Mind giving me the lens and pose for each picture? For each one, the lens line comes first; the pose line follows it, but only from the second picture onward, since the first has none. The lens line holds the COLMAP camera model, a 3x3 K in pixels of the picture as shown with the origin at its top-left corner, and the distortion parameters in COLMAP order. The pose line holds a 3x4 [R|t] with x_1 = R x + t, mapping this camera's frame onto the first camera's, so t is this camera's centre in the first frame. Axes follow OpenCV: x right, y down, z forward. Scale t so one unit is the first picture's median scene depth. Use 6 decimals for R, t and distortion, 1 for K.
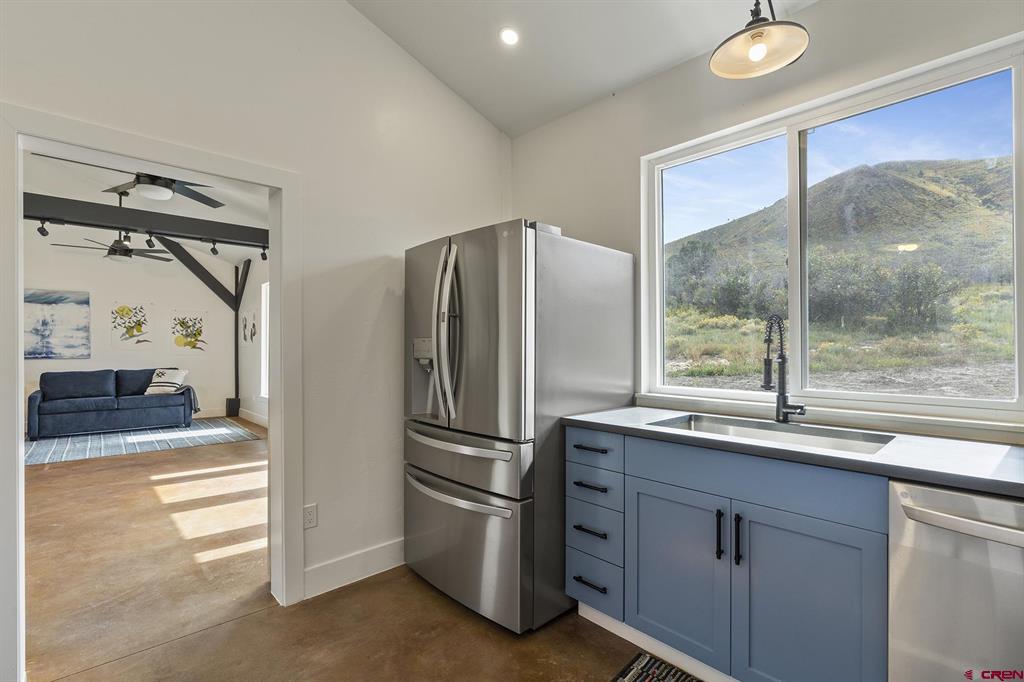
lens RADIAL K [[467.5, 0, 513.7], [0, 467.5, 346.3], [0, 0, 1]] dist [-0.004866, 0.001269]
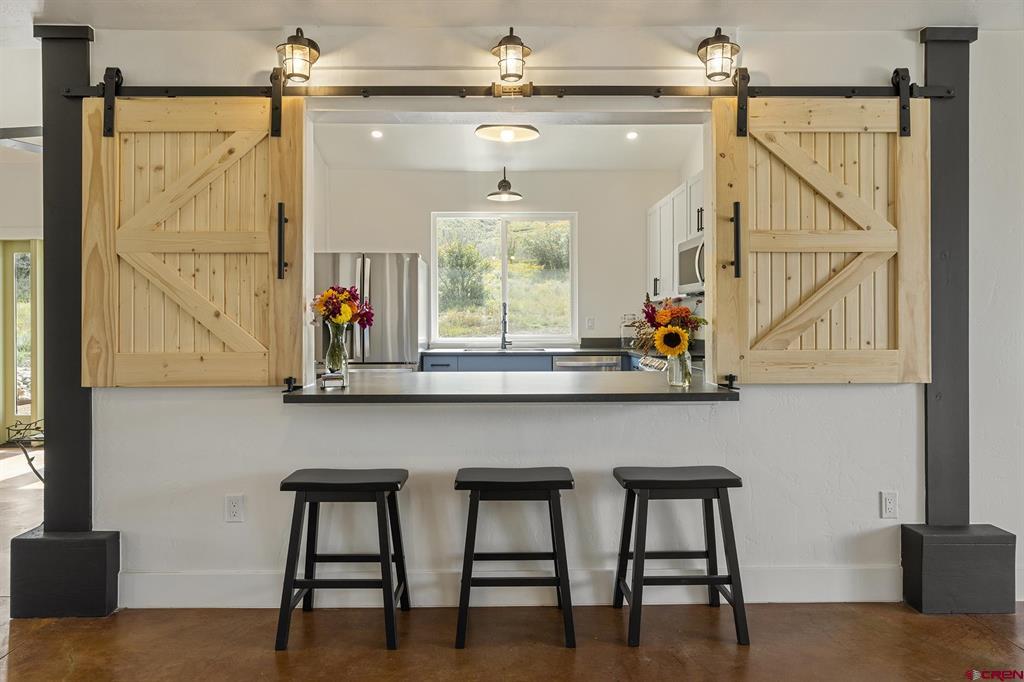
lens RADIAL K [[644.7, 0, 507.0], [0, 644.7, 323.2], [0, 0, 1]] dist [0.001840, -0.000975]
pose [[0.680735, -0.006459, 0.732501, -1.571927], [0.002115, 0.999974, 0.006852, 0.011931], [-0.732526, -0.003115, 0.680732, -1.062518]]
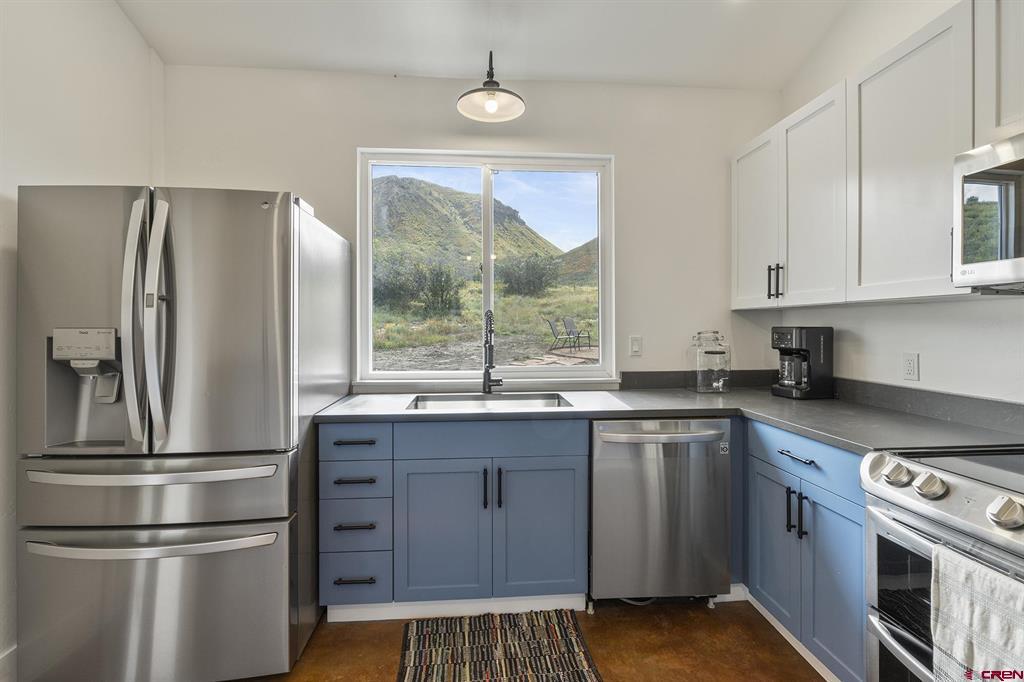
lens RADIAL K [[467.5, 0, 507.1], [0, 467.5, 327.4], [0, 0, 1]] dist [-0.004866, 0.001269]
pose [[0.633513, -0.004894, 0.773717, -0.351694], [0.001300, 0.999985, 0.005260, -0.023805], [-0.773731, -0.002326, 0.633510, 0.123385]]
